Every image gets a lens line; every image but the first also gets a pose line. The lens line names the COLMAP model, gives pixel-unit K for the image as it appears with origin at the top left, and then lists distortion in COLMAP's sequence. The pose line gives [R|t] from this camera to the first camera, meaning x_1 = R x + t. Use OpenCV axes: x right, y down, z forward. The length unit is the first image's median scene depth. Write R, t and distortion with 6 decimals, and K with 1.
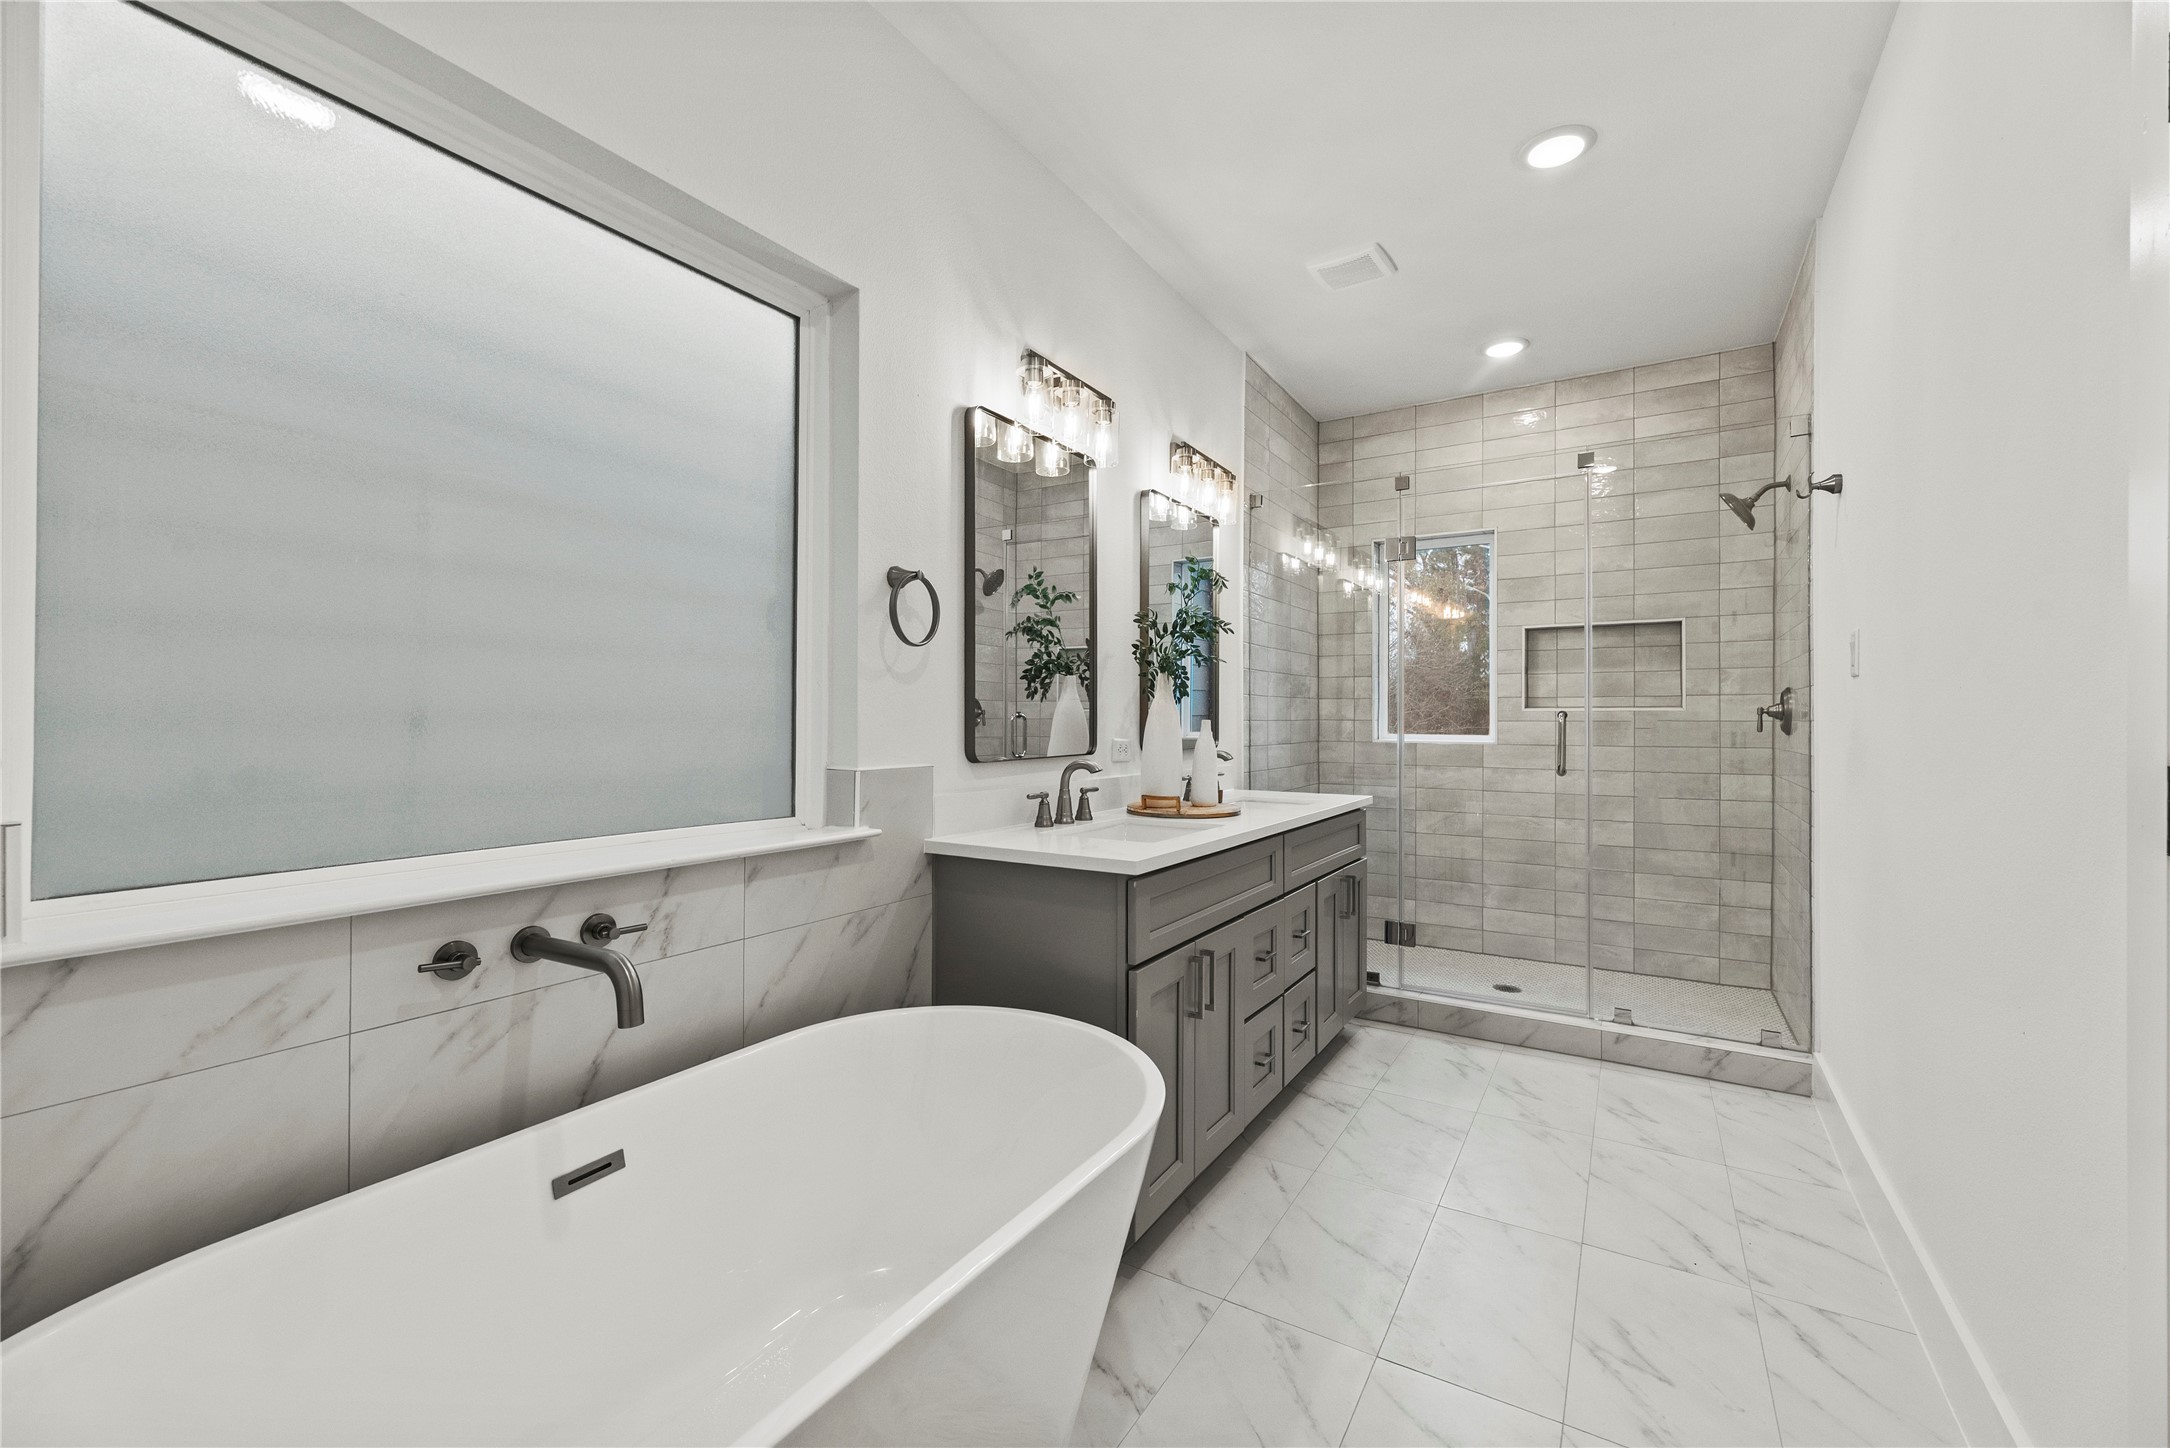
lens RADIAL K [[877.7, 0, 1082.4], [0, 877.7, 713.8], [0, 0, 1]] dist [-0.002130, -0.000418]
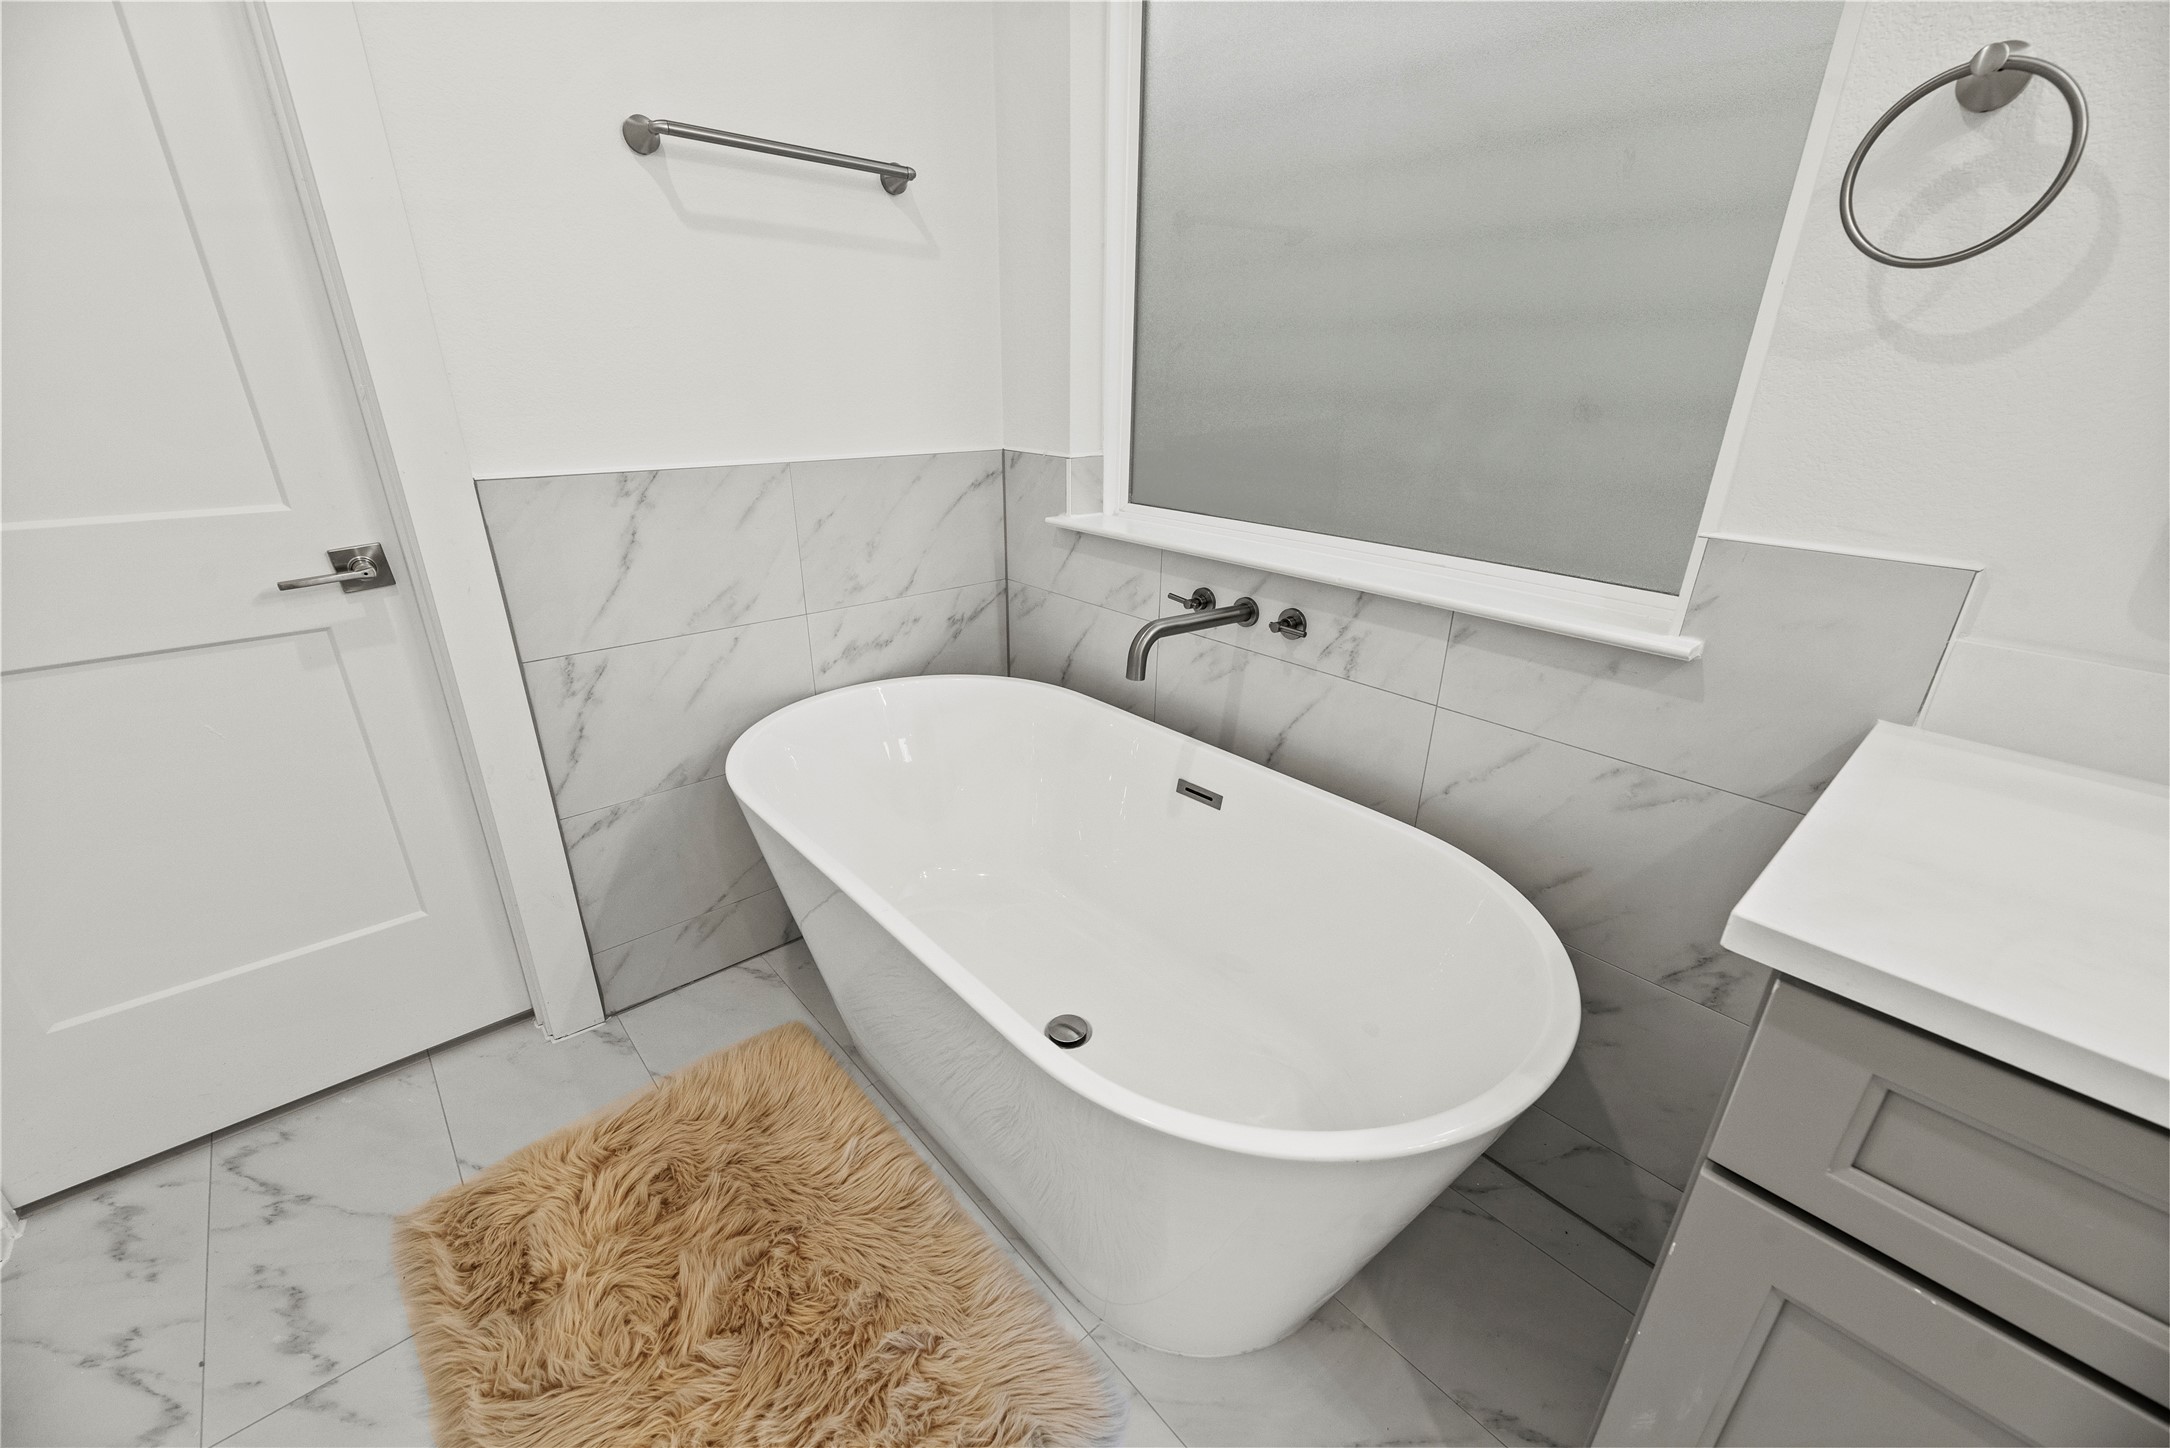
lens RADIAL K [[877.7, 0, 1081.3], [0, 877.7, 728.3], [0, 0, 1]] dist [-0.002130, -0.000418]
pose [[-0.287994, 0.348502, -0.891967, 0.500136], [-0.016006, 0.929548, 0.368354, -0.026687], [0.957498, 0.120360, -0.262126, 0.977457]]
